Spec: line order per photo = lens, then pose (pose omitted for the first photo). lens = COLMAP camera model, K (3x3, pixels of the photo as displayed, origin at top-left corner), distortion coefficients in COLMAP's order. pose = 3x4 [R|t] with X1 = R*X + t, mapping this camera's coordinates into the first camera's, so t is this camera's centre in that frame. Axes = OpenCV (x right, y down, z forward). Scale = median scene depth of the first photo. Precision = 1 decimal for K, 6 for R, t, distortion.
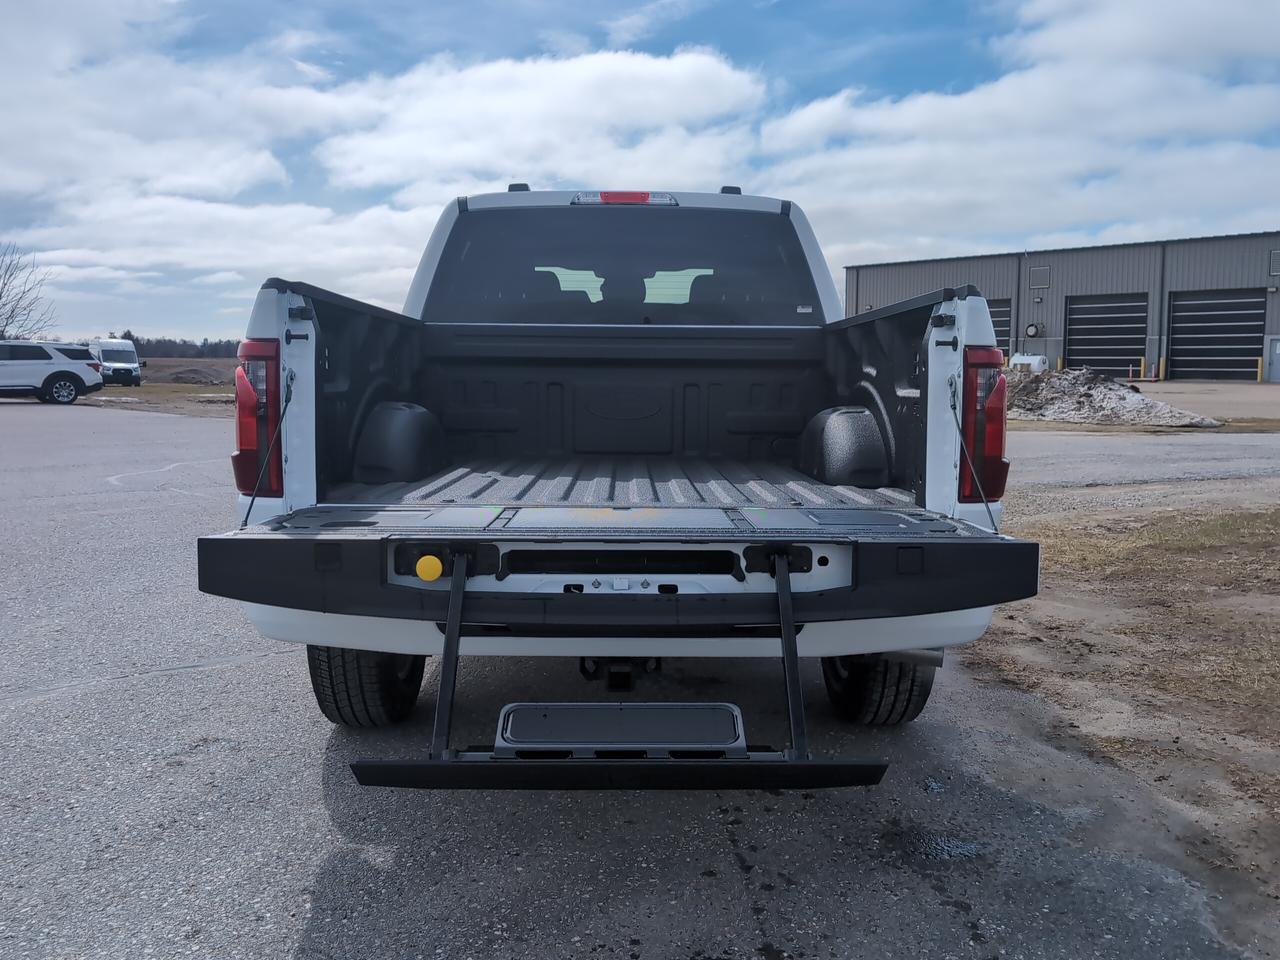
lens RADIAL K [[1072.2, 0, 636.9], [0, 1072.2, 494.1], [0, 0, 1]] dist [0.005955, -0.002119]
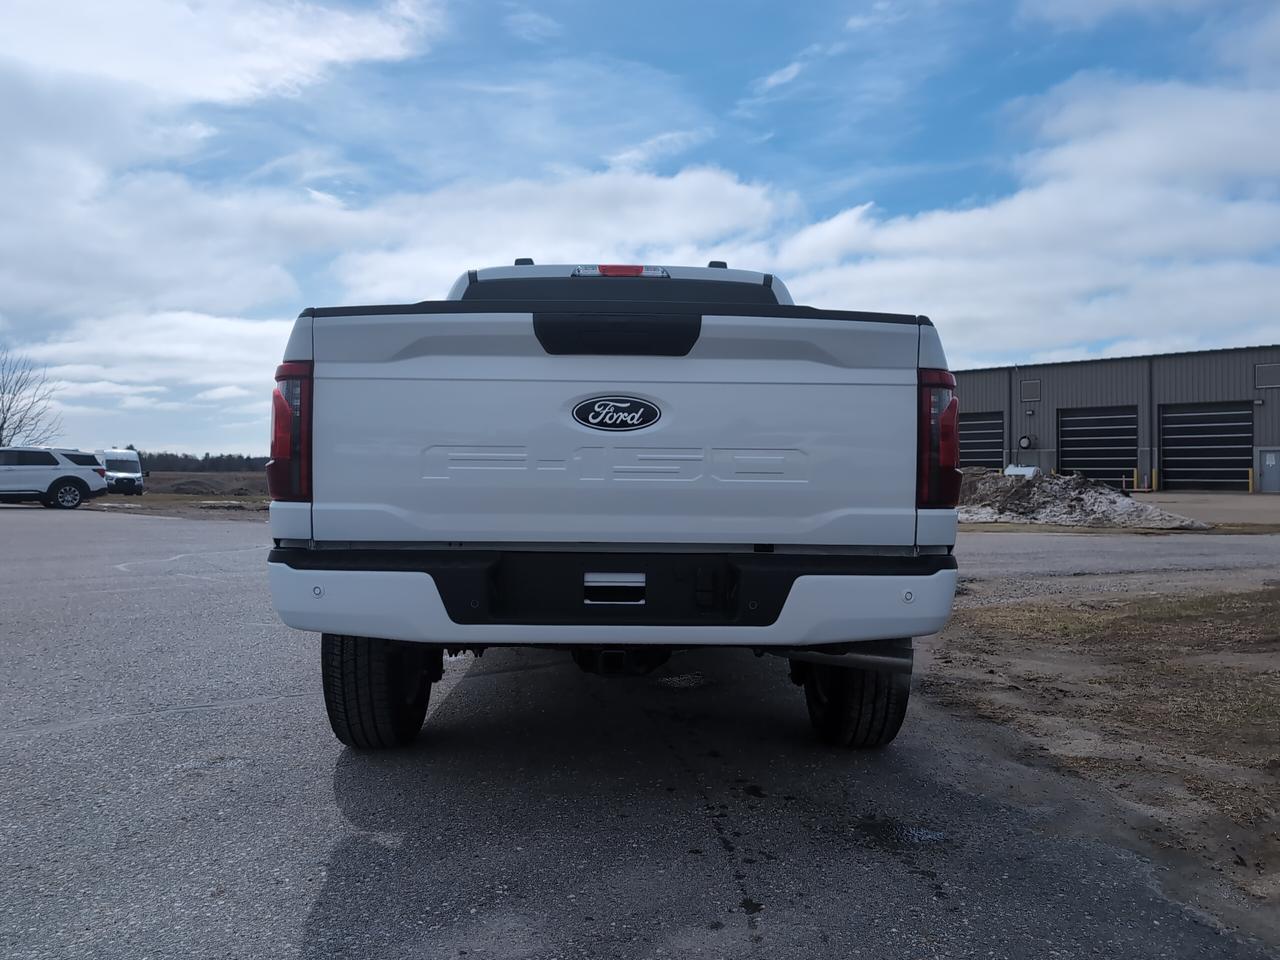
lens RADIAL K [[1072.2, 0, 636.9], [0, 1072.2, 494.1], [0, 0, 1]] dist [0.005955, -0.002119]
pose [[0.999998, 0.001684, 0.001371, 0.004488], [-0.001531, 0.994523, -0.104503, 0.074411], [-0.001539, 0.104501, 0.994524, -0.074118]]
